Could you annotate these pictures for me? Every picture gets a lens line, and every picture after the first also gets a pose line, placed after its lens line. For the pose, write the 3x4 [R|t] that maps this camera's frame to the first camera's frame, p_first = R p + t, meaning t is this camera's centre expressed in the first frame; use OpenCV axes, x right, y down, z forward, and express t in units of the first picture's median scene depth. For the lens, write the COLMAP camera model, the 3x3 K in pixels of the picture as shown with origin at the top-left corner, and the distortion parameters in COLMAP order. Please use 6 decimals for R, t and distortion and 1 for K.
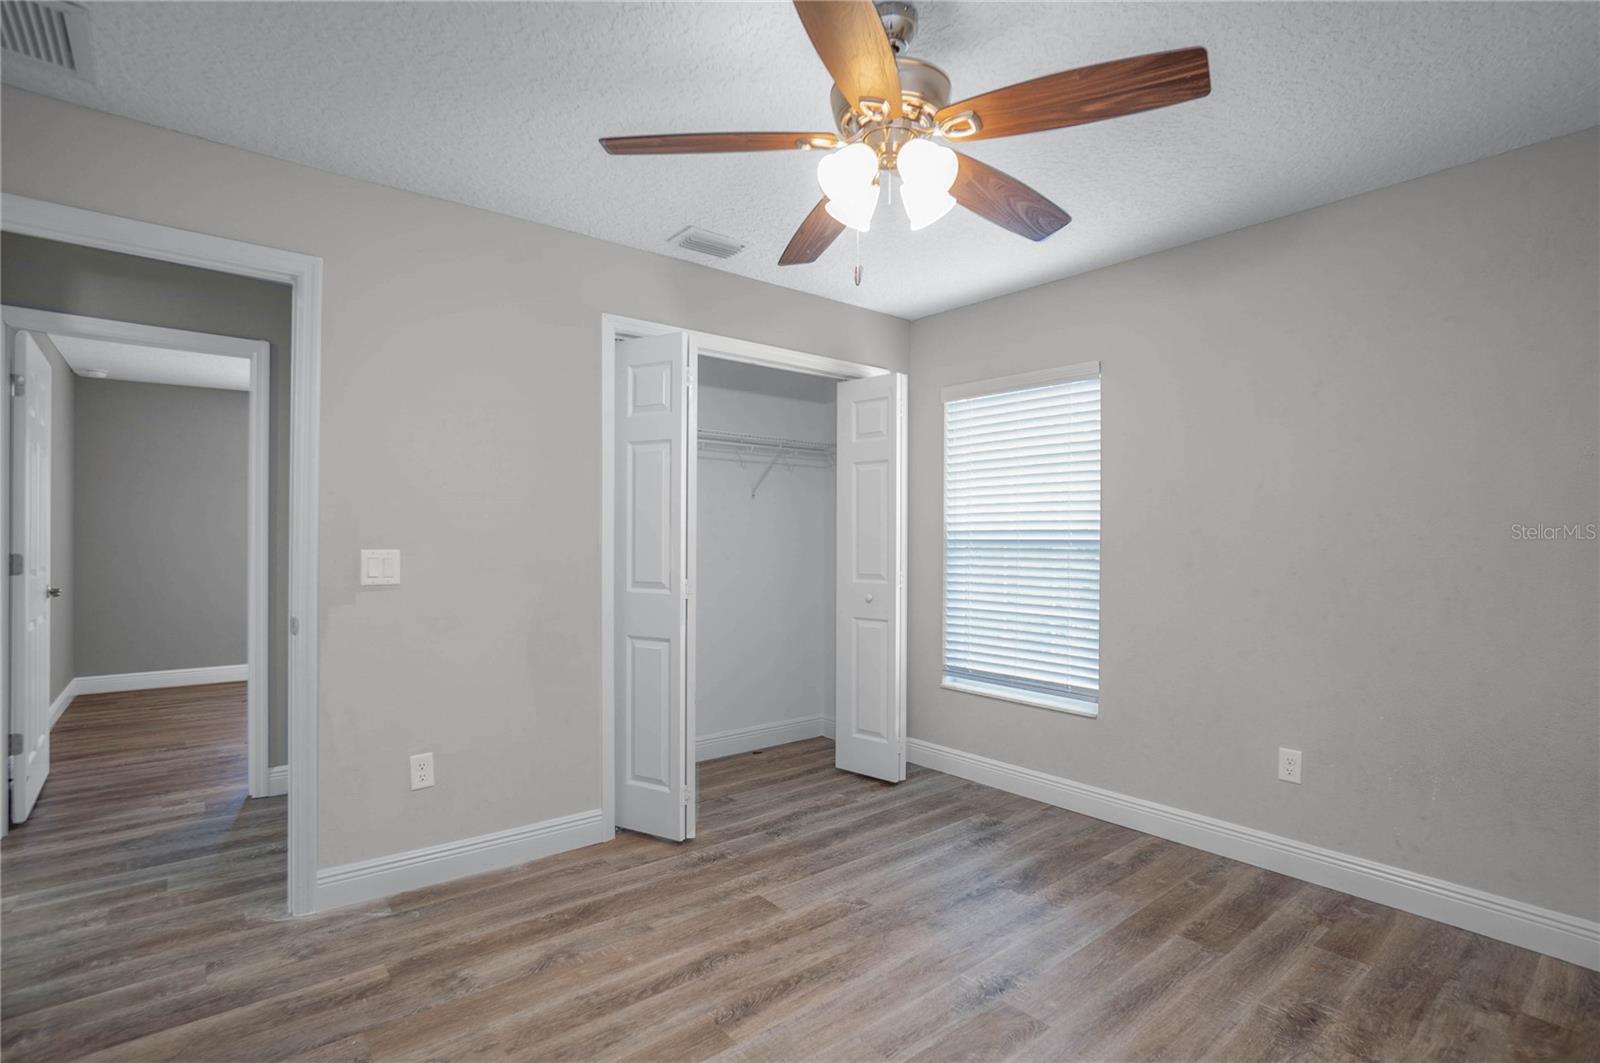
lens RADIAL K [[802.5, 0, 800.8], [0, 802.5, 535.0], [0, 0, 1]] dist [-0.059985, 0.024057]
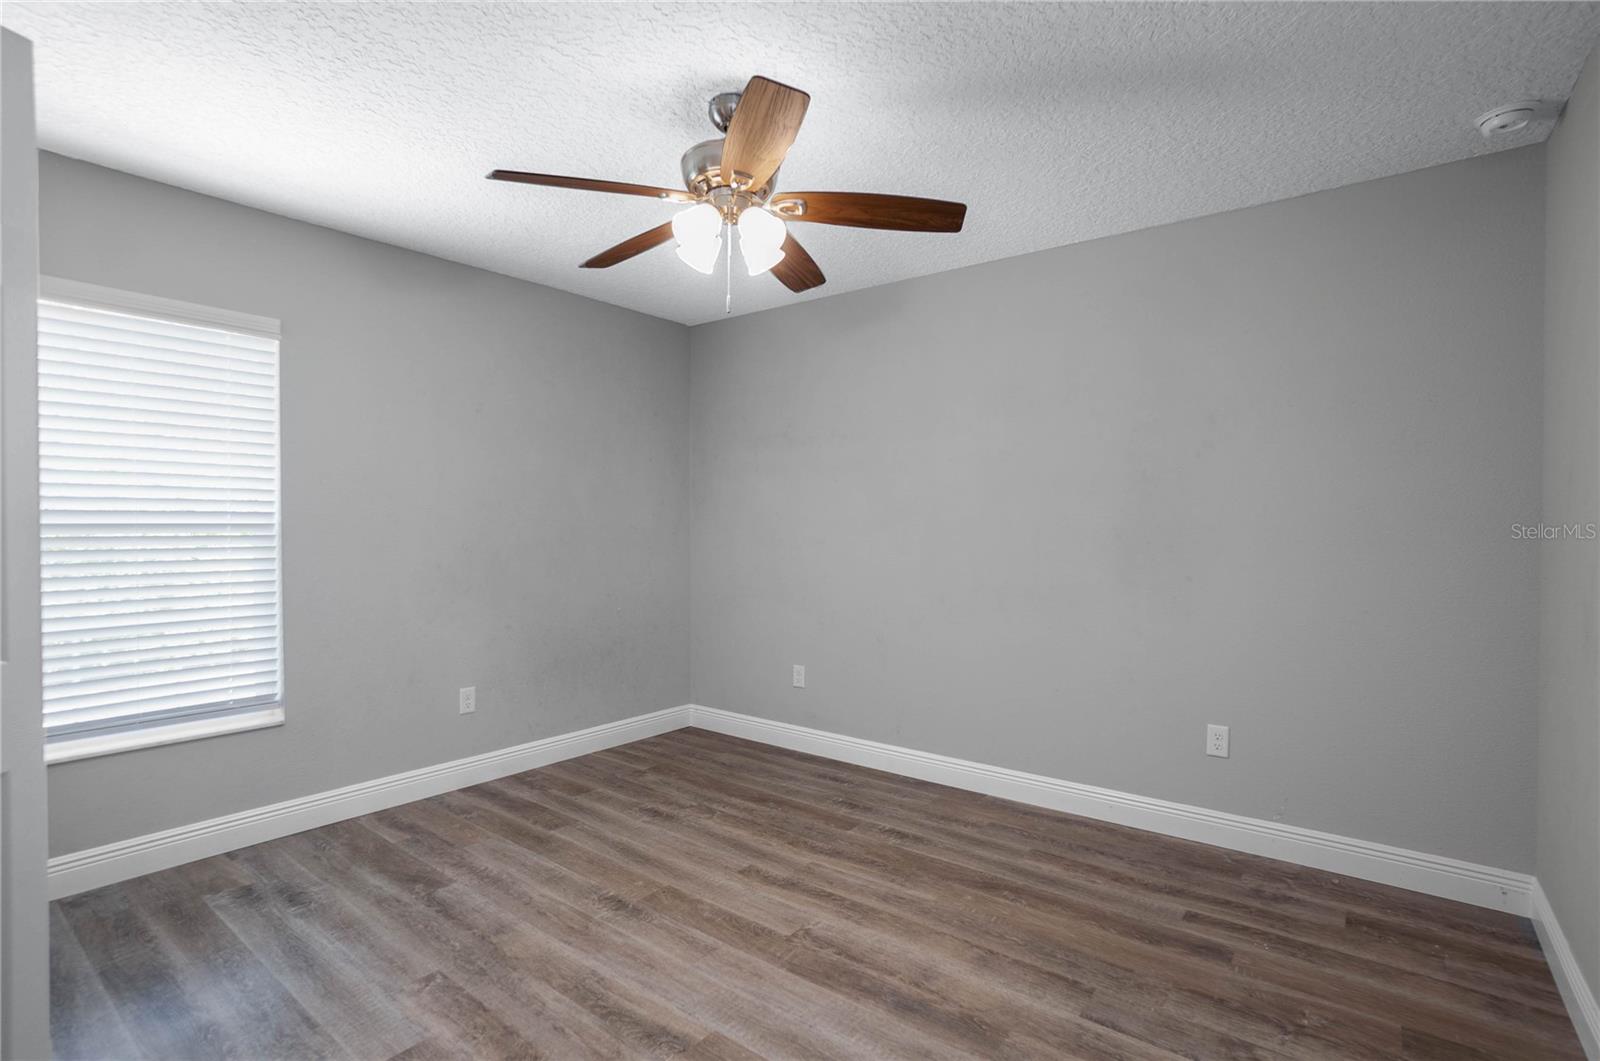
lens RADIAL K [[802.5, 0, 793.1], [0, 802.5, 533.4], [0, 0, 1]] dist [-0.059985, 0.024057]
pose [[-0.261655, -0.018509, 0.964984, -0.758513], [-0.009993, 0.999814, 0.016468, -0.003988], [-0.965110, -0.005335, -0.261791, 0.833642]]
